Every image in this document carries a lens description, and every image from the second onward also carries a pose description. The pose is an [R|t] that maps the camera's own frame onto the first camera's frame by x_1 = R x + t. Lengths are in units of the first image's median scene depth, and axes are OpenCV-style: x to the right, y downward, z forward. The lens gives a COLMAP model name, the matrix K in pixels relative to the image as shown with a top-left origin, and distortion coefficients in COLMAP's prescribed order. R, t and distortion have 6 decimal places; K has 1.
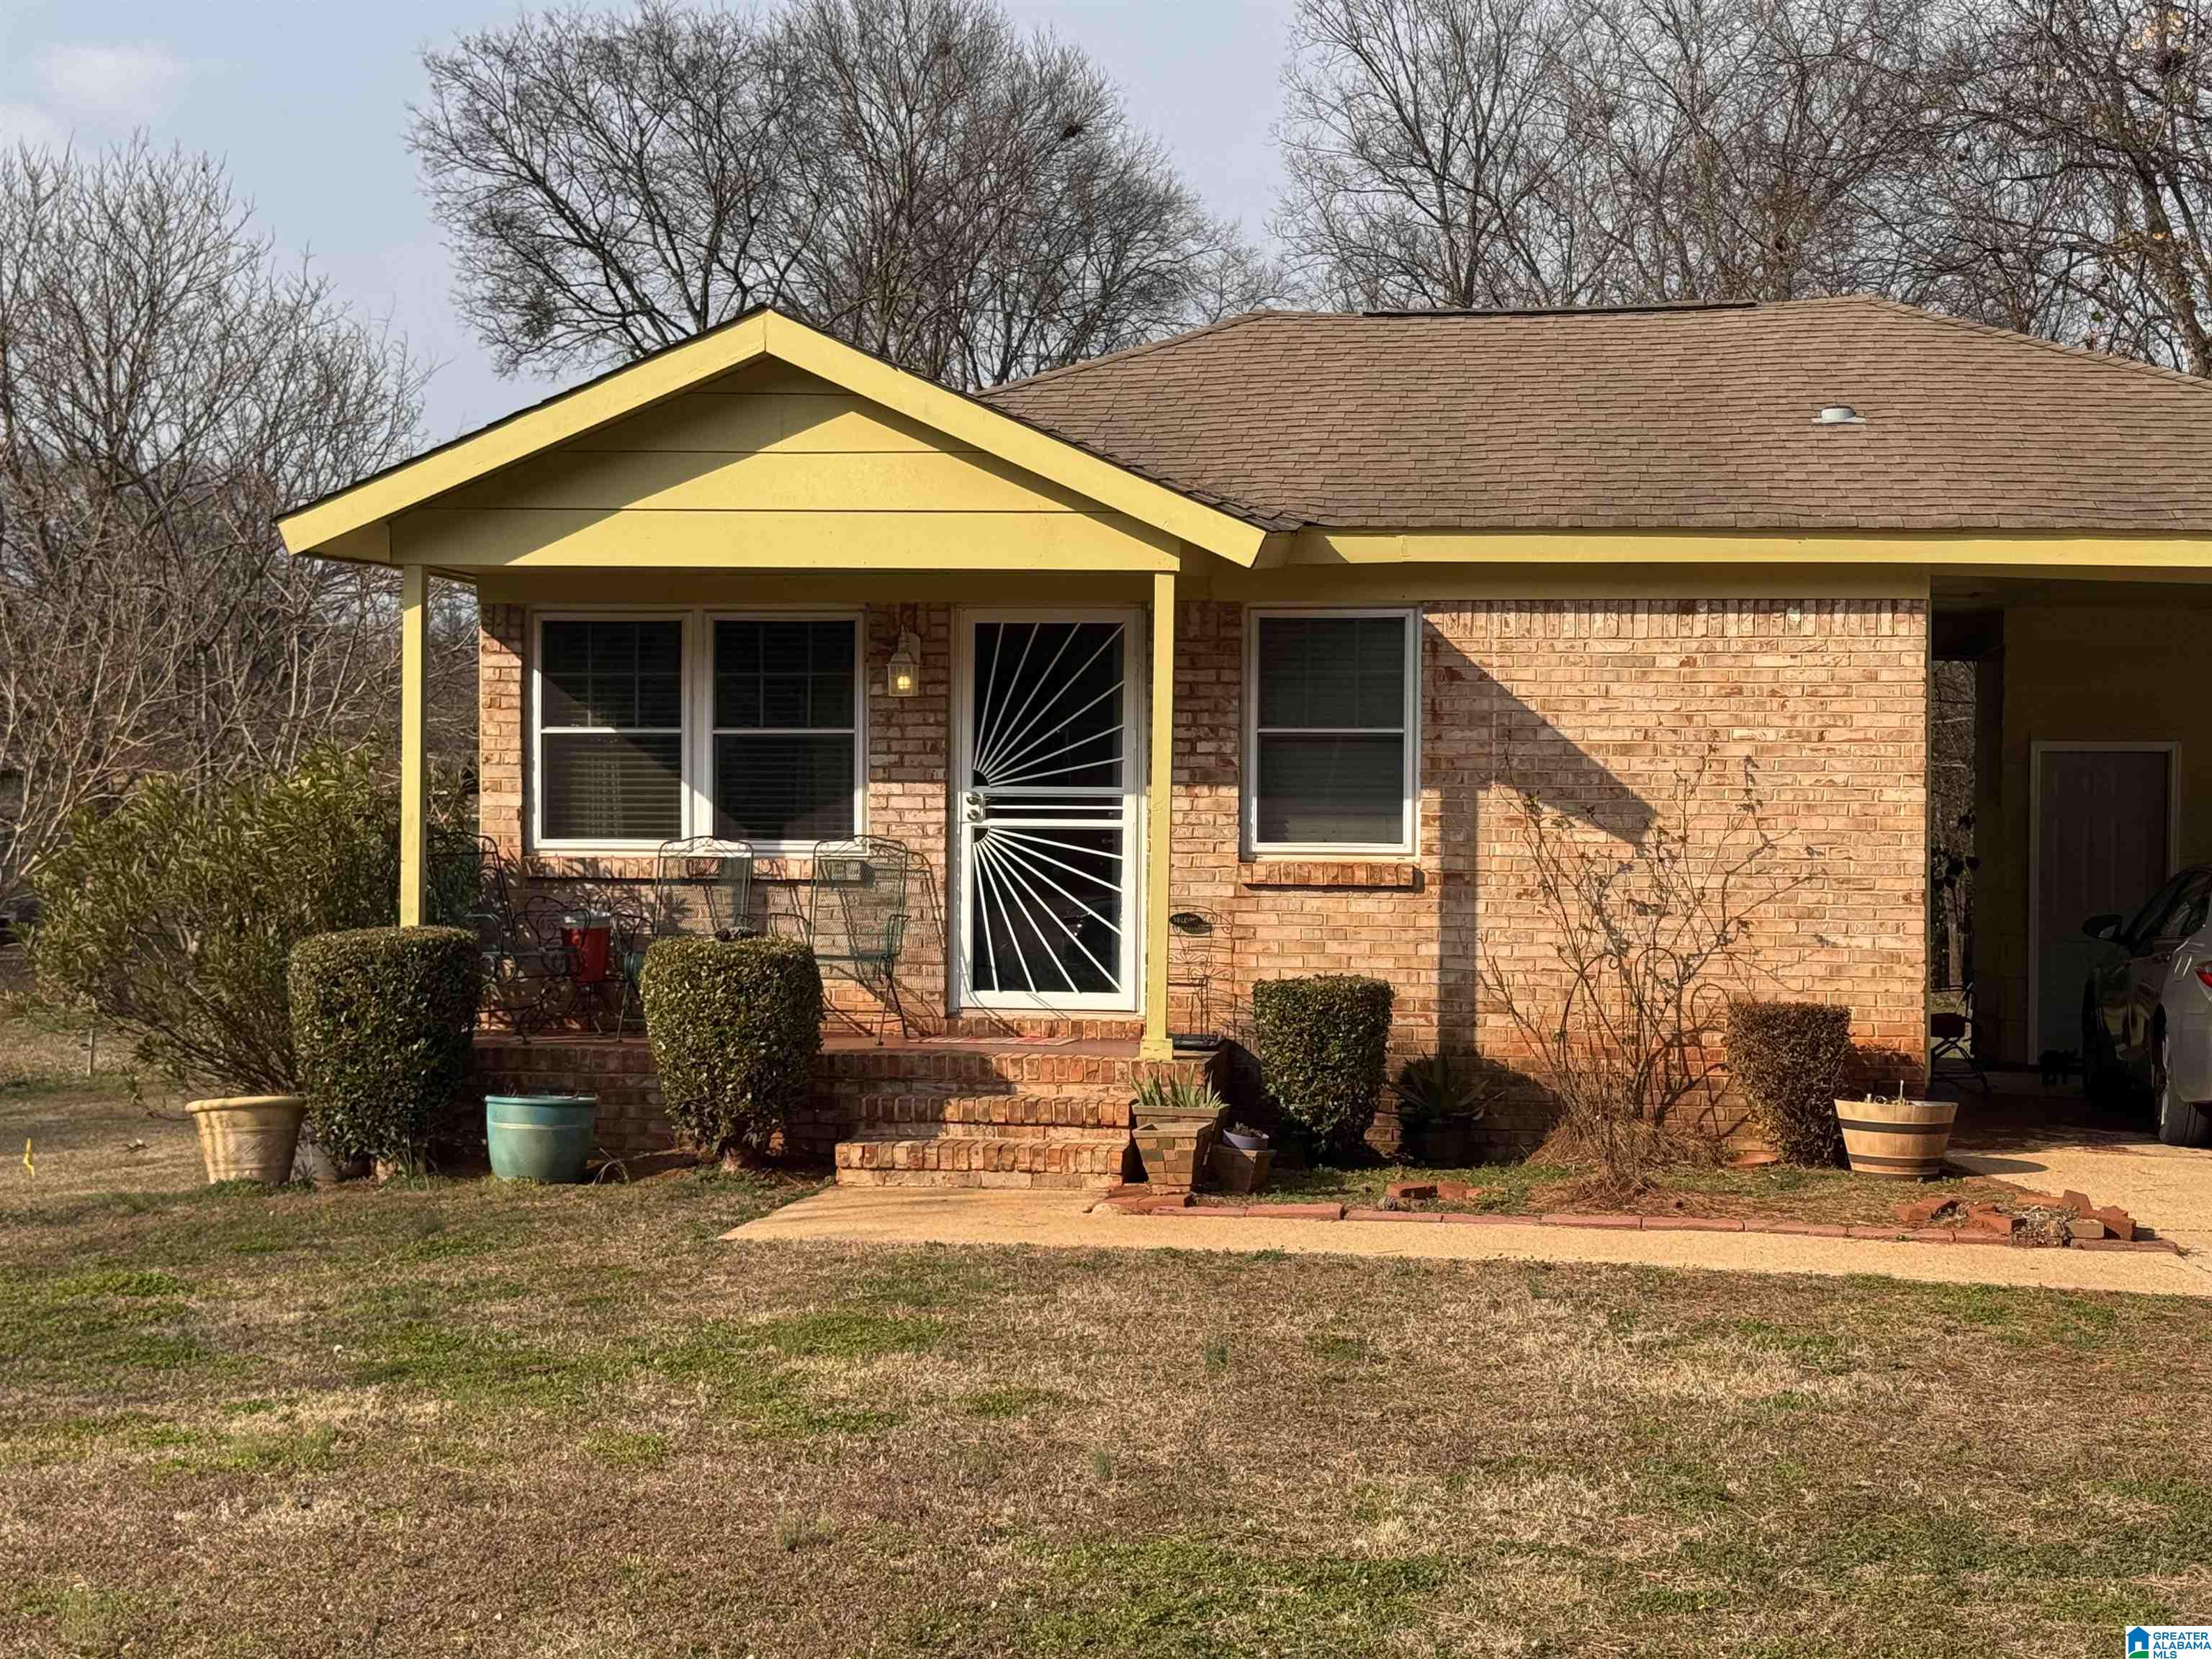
lens RADIAL K [[3218.4, 0, 1106.9], [0, 3218.4, 824.6], [0, 0, 1]] dist [0.063517, 0.000000]
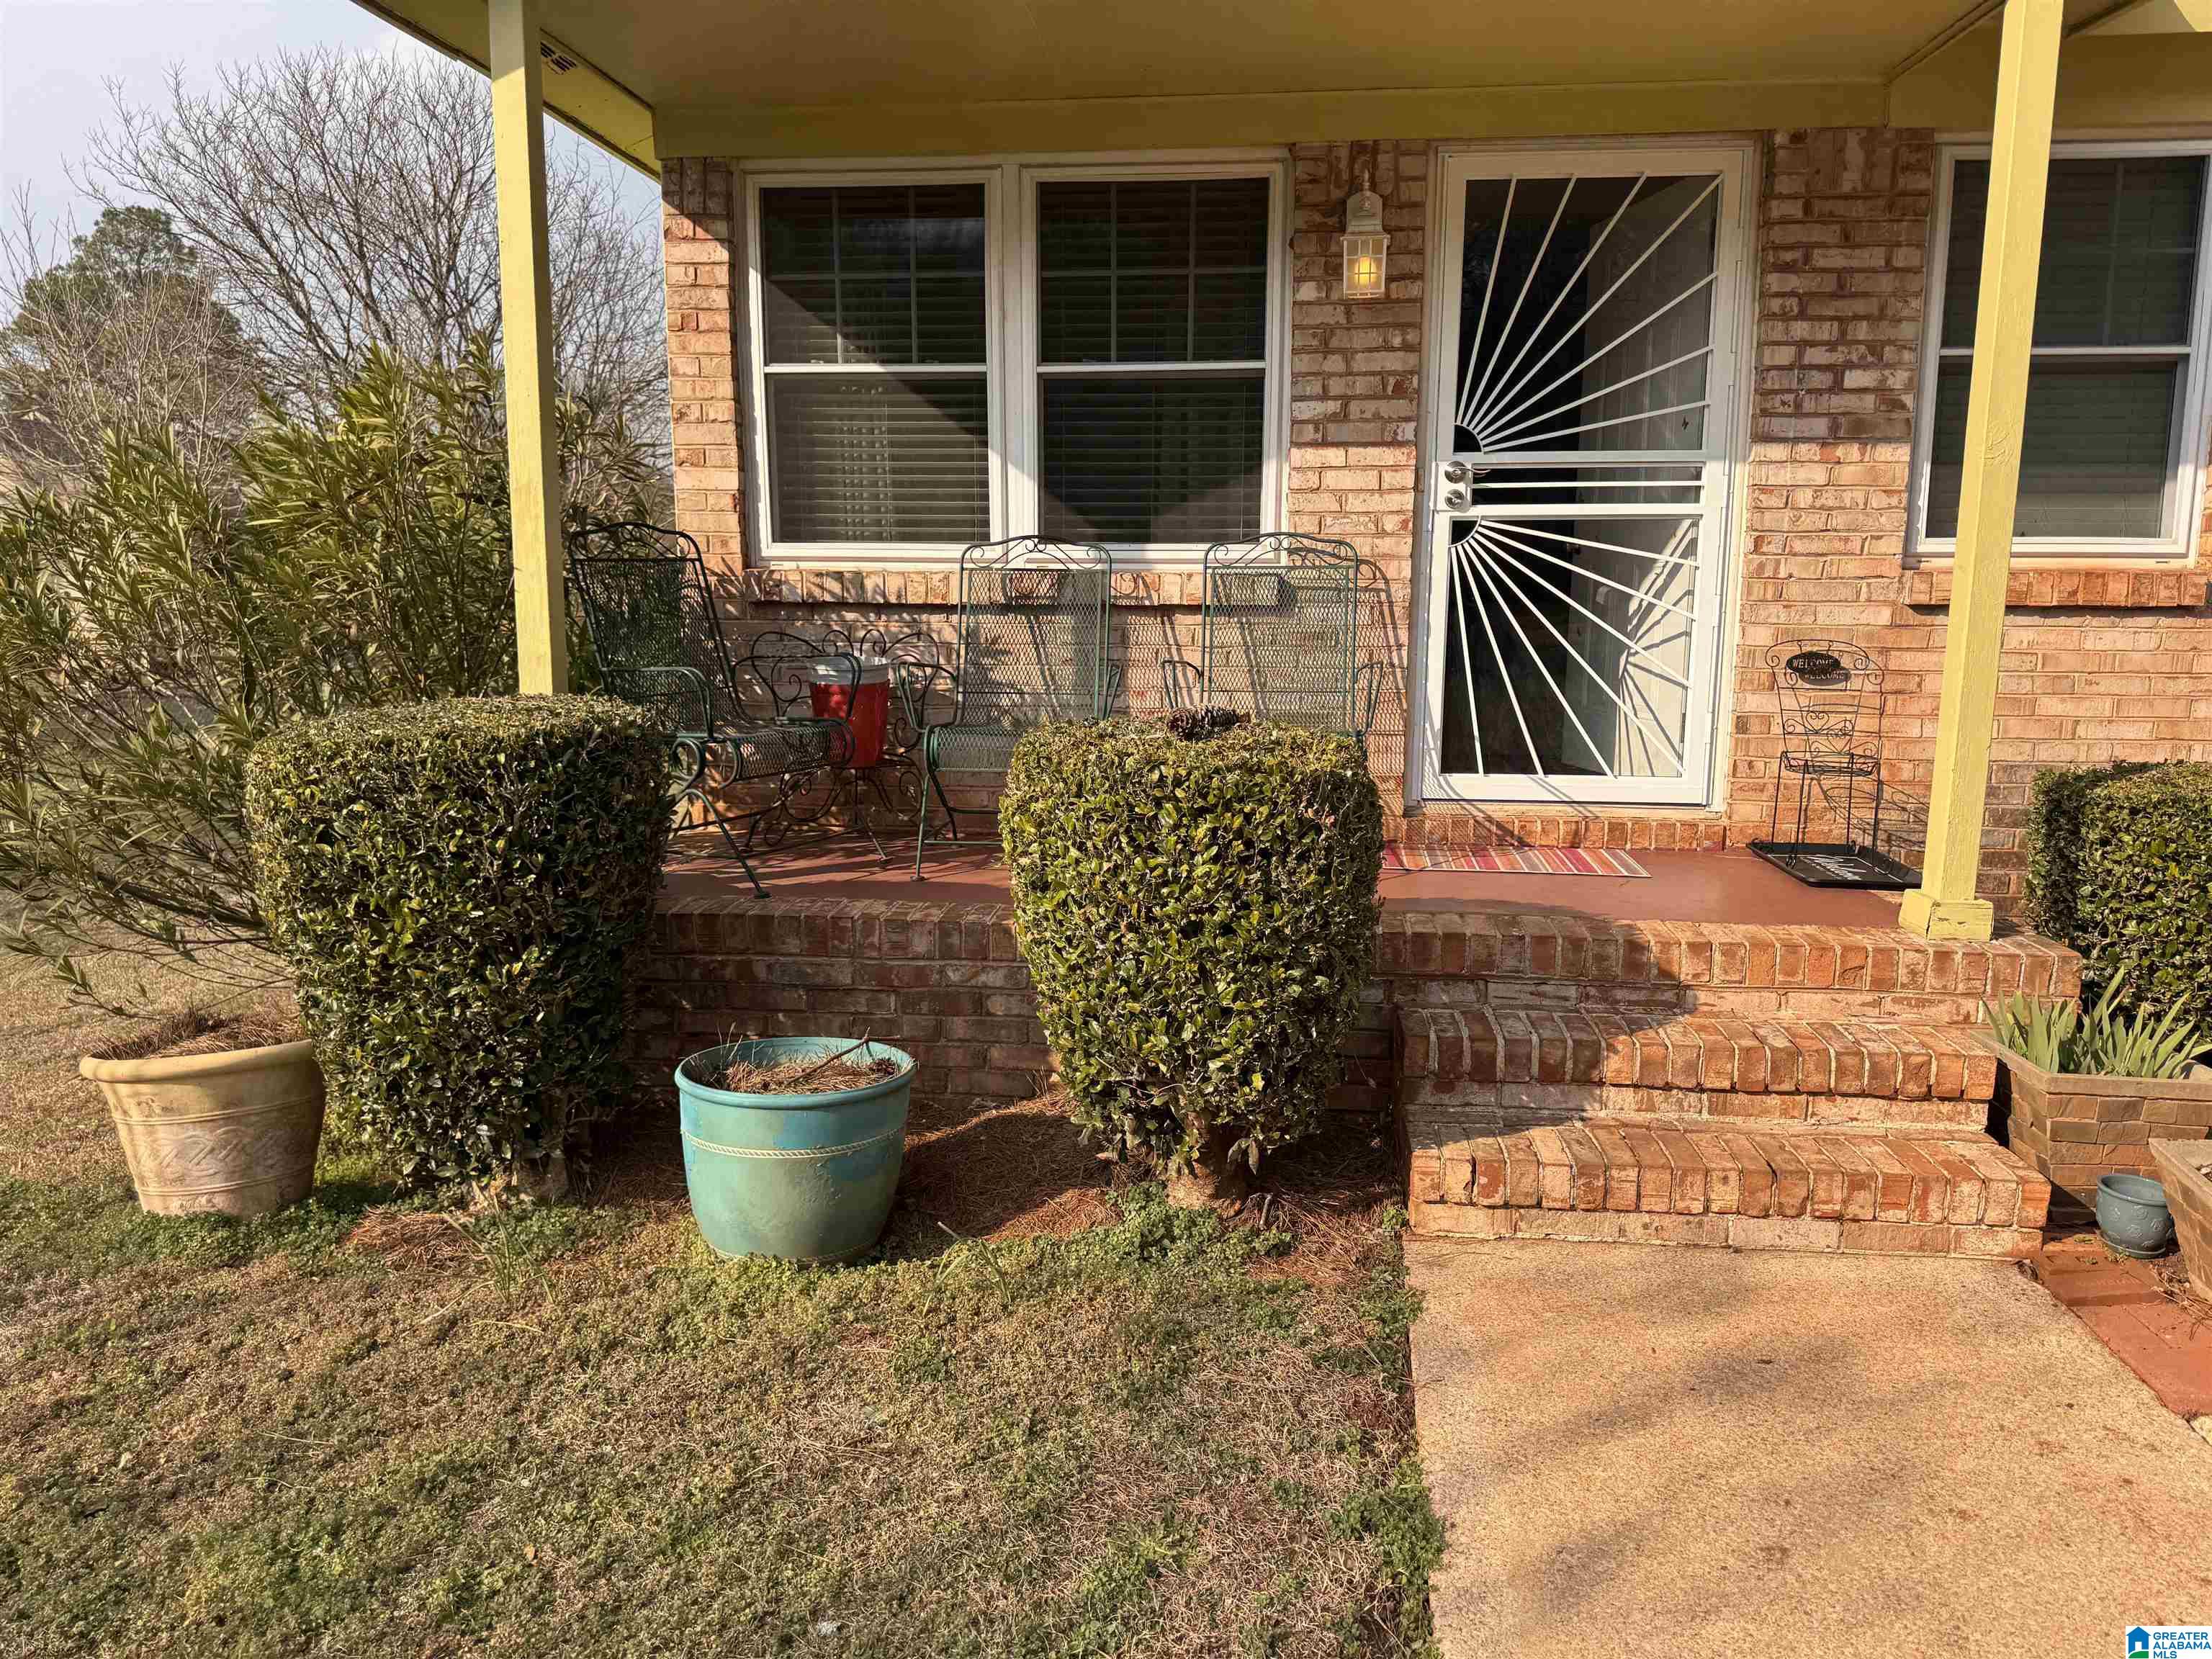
lens RADIAL K [[1553.4, 0, 1114.5], [0, 1553.4, 840.3], [0, 0, 1]] dist [0.033684, -0.020694]
pose [[0.999224, -0.011647, 0.037614, -0.121063], [0.005424, 0.986859, 0.161493, 0.013401], [-0.039001, -0.161164, 0.986157, 0.689424]]
